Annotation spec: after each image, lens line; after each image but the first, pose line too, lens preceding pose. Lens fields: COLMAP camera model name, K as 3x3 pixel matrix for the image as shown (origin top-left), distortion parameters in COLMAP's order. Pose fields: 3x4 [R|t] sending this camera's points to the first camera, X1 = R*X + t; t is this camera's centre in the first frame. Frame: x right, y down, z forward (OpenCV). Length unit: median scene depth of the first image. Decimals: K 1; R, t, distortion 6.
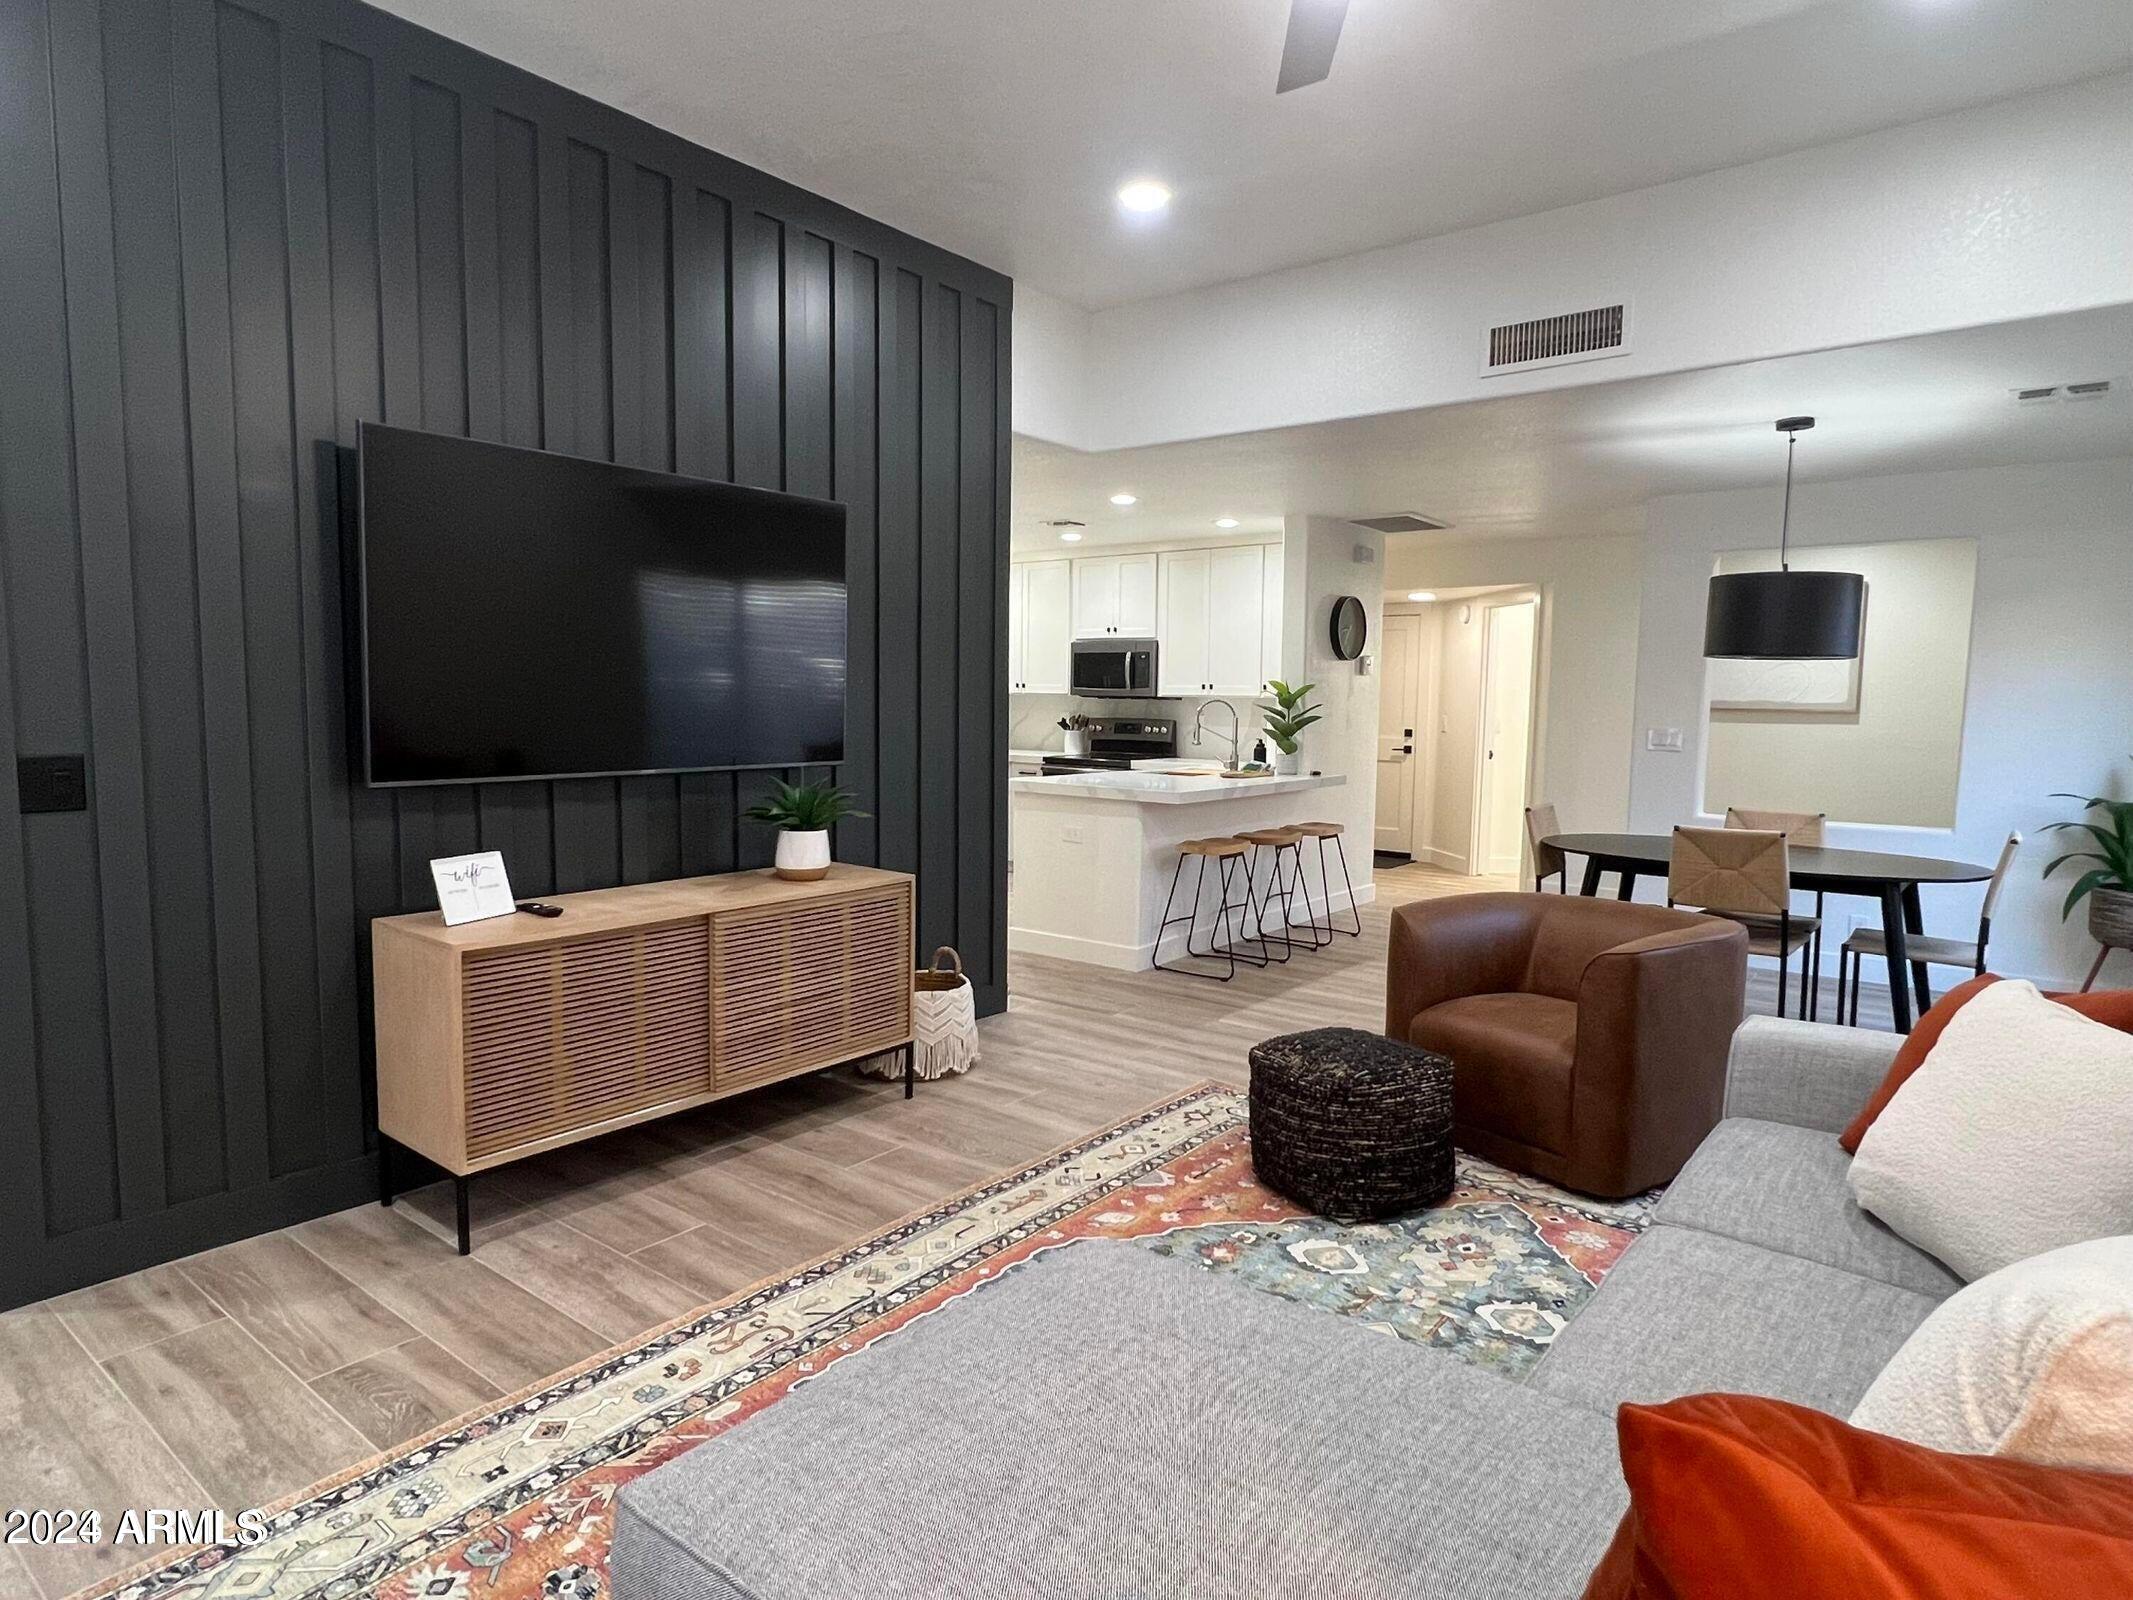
lens RADIAL K [[1225.9, 0, 1066.5], [0, 1225.9, 800.0], [0, 0, 1]] dist [0.000613, -0.001807]
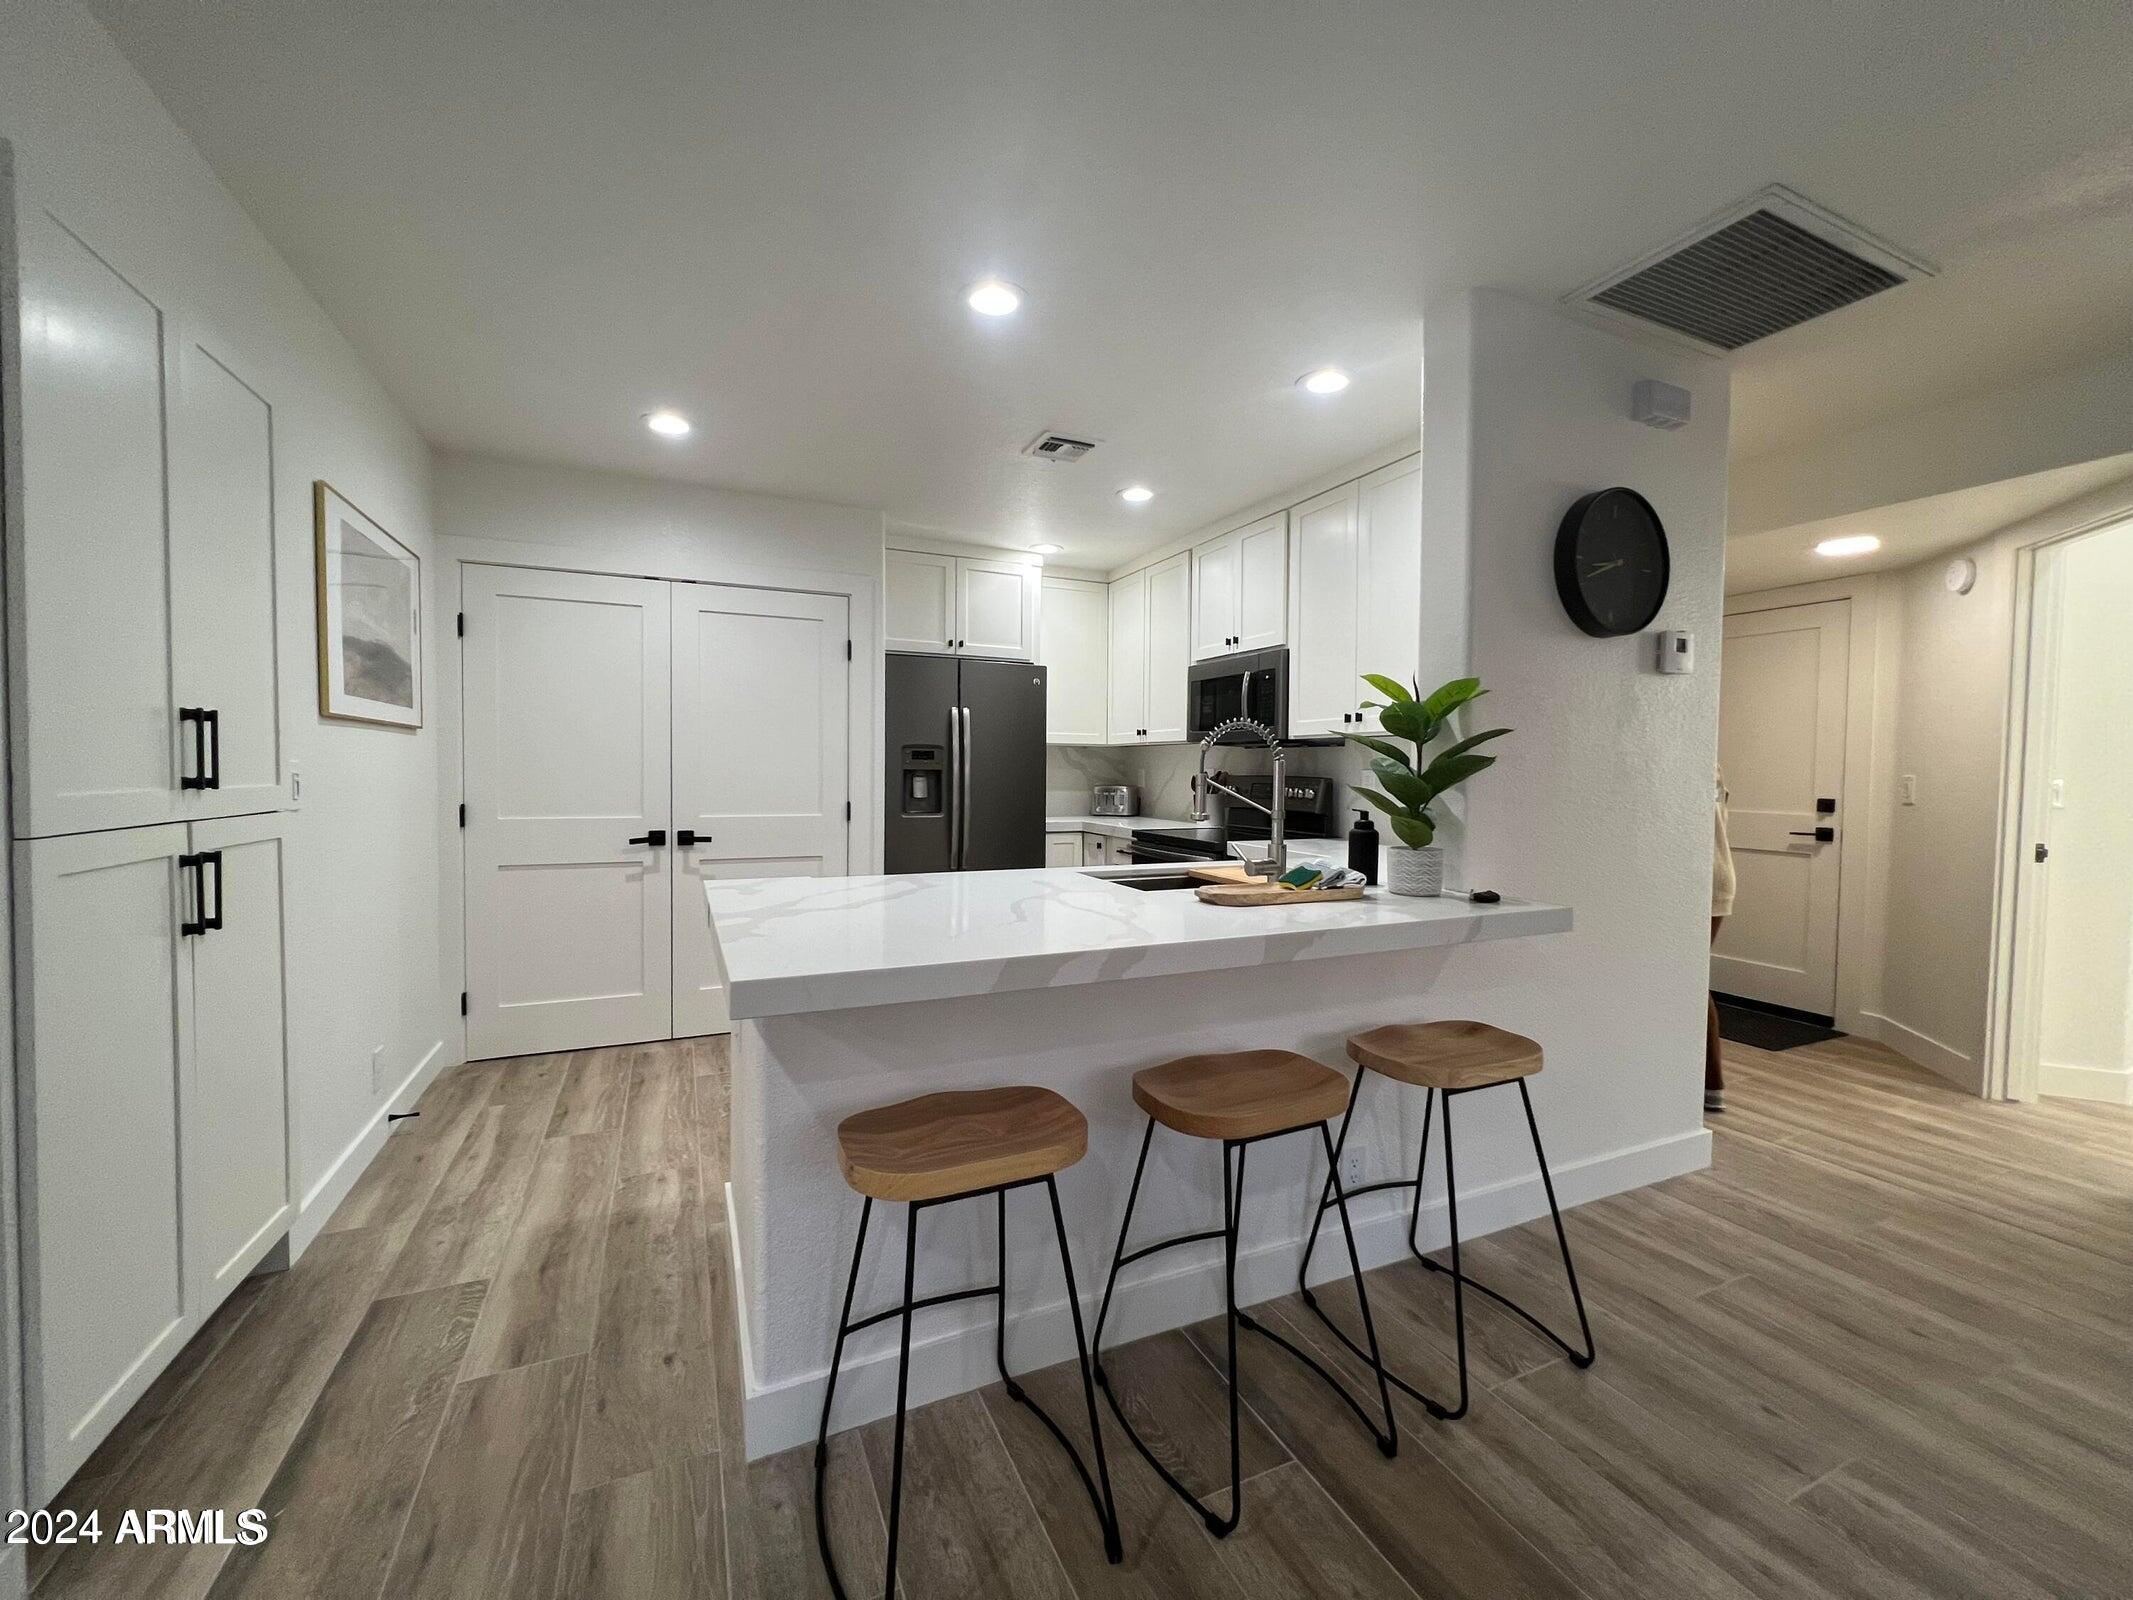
lens RADIAL K [[856.7, 0, 1066.5], [0, 856.7, 800.0], [0, 0, 1]] dist [-0.001472, 0.000004]
pose [[0.886325, 0.012950, -0.462883, 0.174376], [-0.038374, 0.998225, -0.045552, -0.029645], [0.461471, 0.058136, 0.885248, 0.563263]]
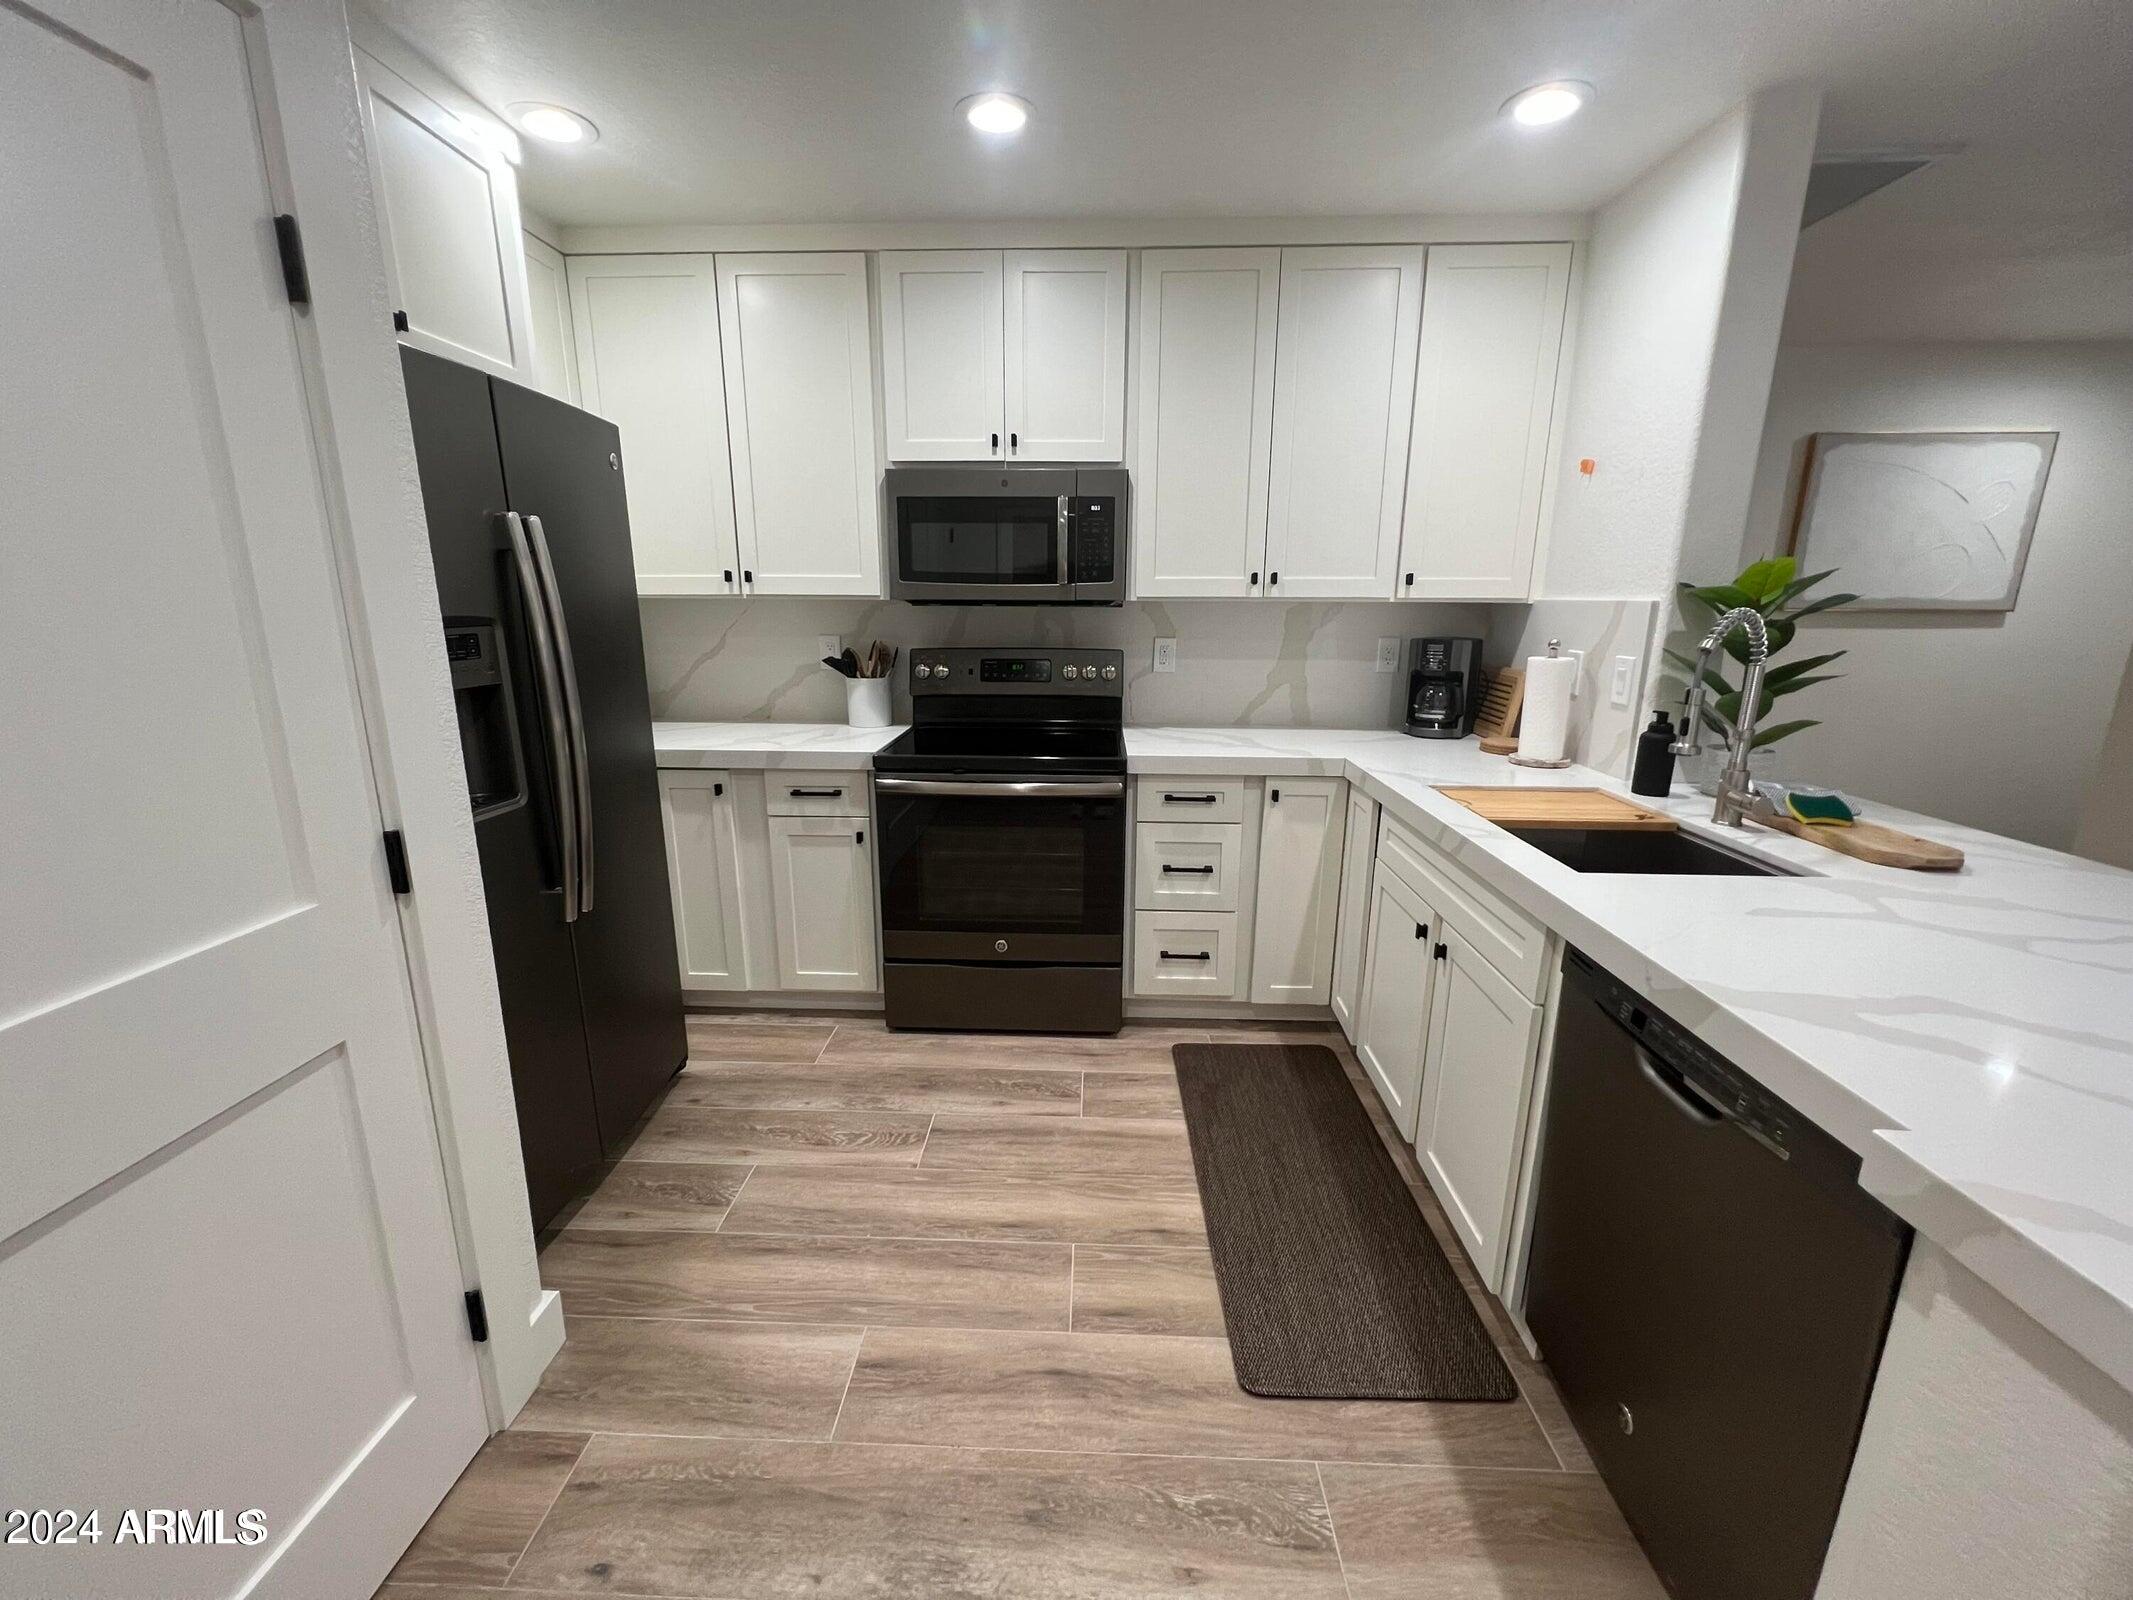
lens RADIAL K [[856.7, 0, 1066.5], [0, 856.7, 800.0], [0, 0, 1]] dist [-0.001472, 0.000004]
pose [[0.806063, -0.146259, 0.573473, -0.135004], [0.056774, 0.983623, 0.171064, -0.066940], [-0.589101, -0.105329, 0.801165, 0.746286]]
